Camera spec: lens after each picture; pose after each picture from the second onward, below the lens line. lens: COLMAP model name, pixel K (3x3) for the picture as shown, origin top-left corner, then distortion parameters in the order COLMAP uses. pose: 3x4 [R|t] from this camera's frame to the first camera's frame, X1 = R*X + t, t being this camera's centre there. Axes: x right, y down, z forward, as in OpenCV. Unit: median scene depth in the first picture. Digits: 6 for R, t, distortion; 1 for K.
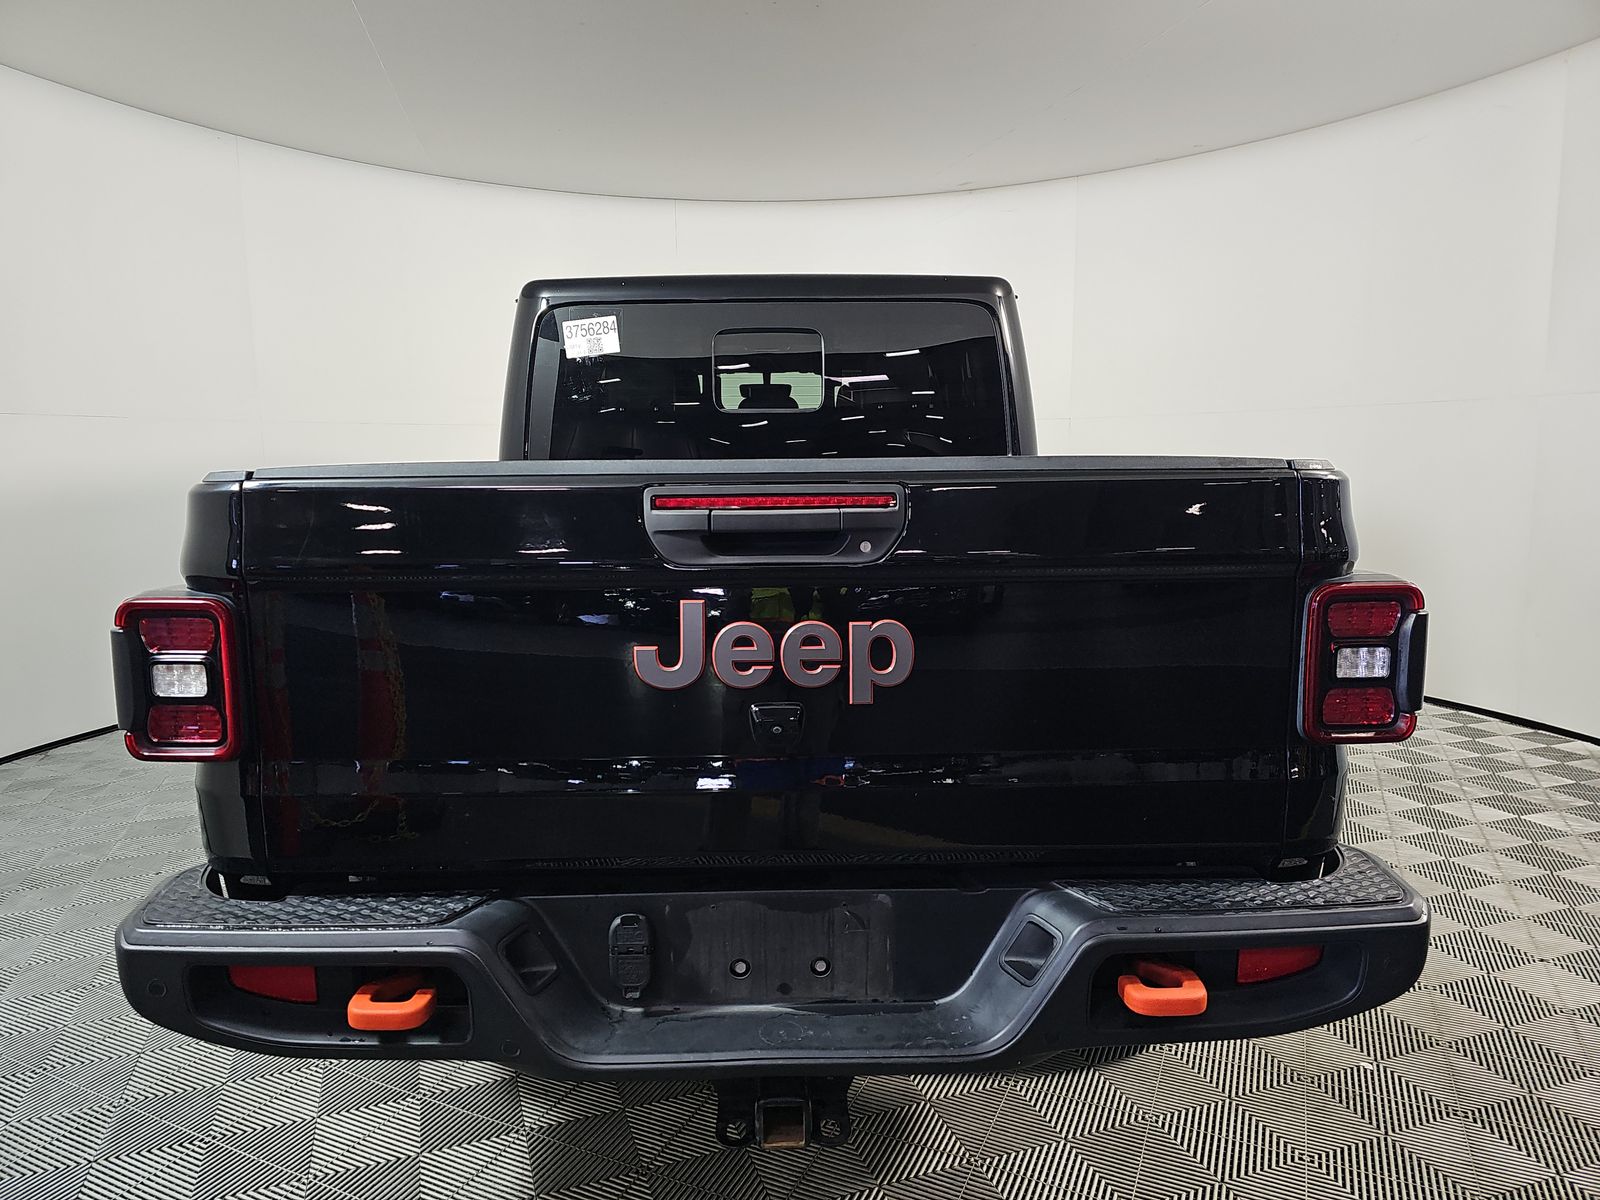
lens RADIAL K [[1051.0, 0, 795.2], [0, 1051.0, 594.4], [0, 0, 1]] dist [-0.000877, -0.000445]
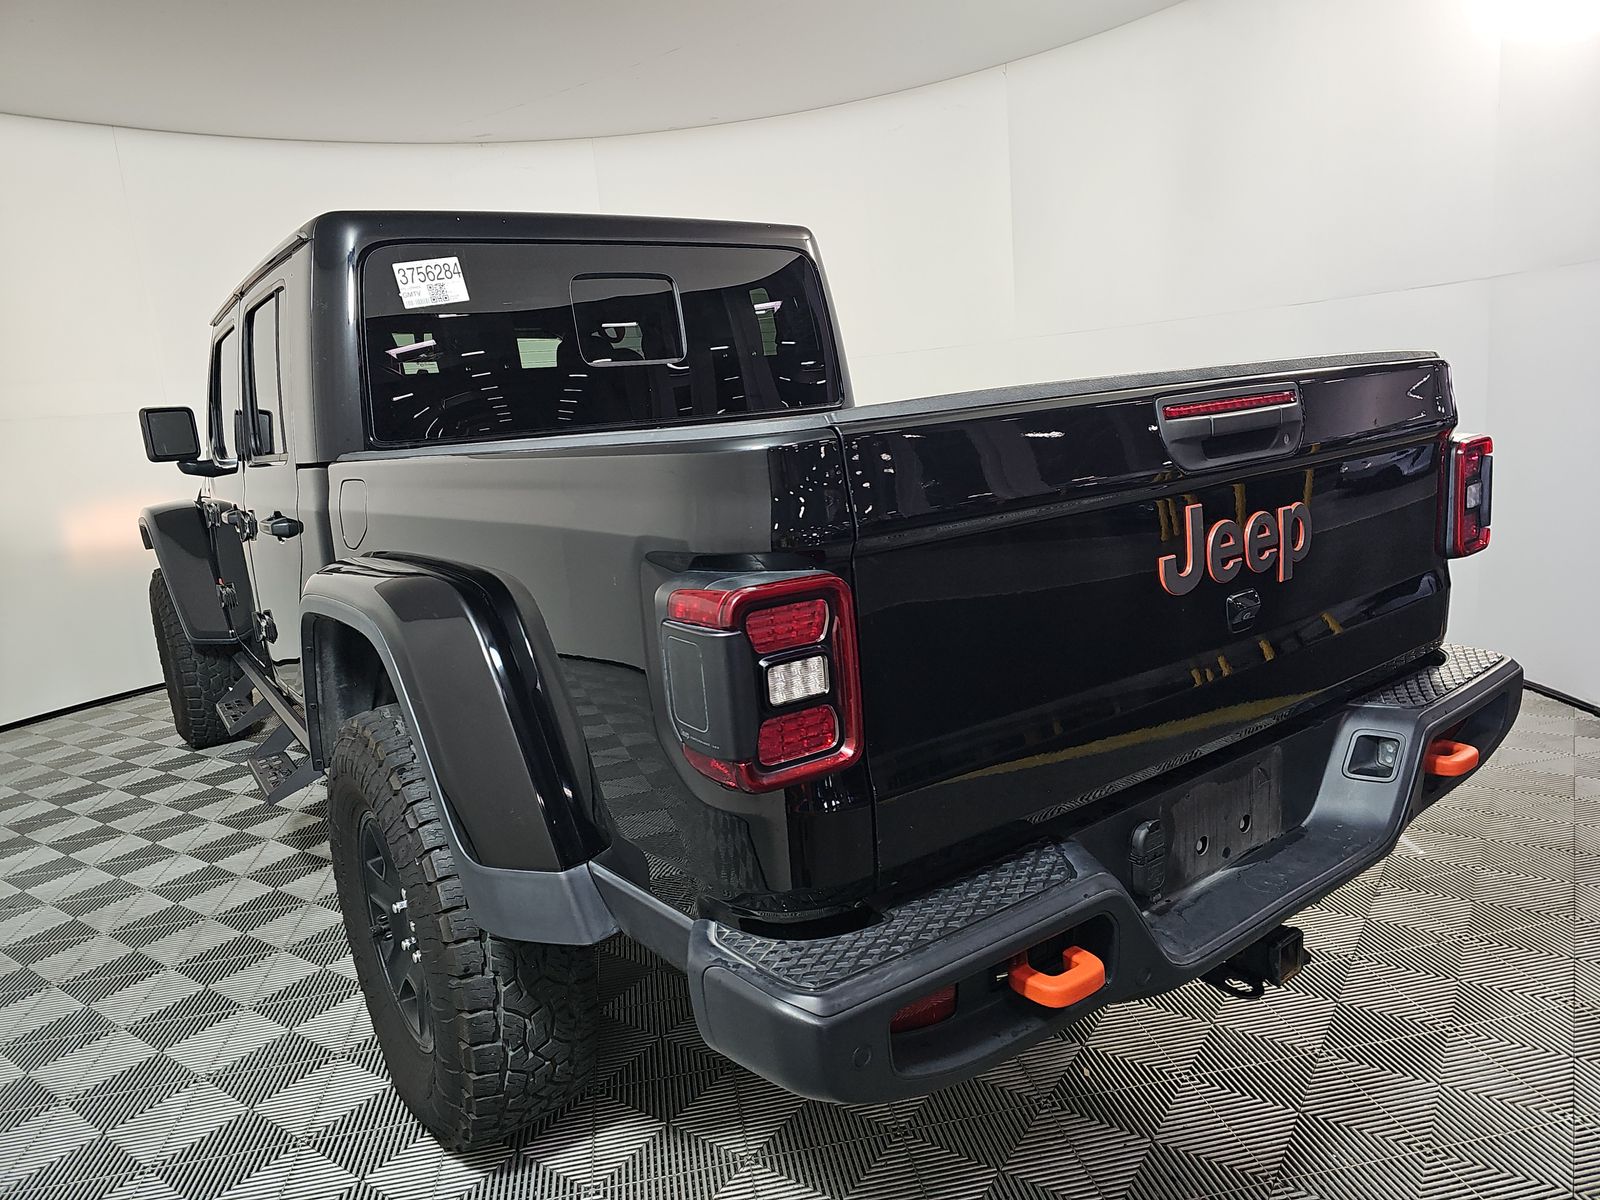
lens RADIAL K [[1051.0, 0, 799.1], [0, 1051.0, 603.8], [0, 0, 1]] dist [-0.000877, -0.000445]
pose [[0.822501, -0.162457, 0.545068, -0.737598], [0.146013, 0.986533, 0.073703, -0.022665], [-0.549702, 0.018966, 0.835146, 0.252418]]
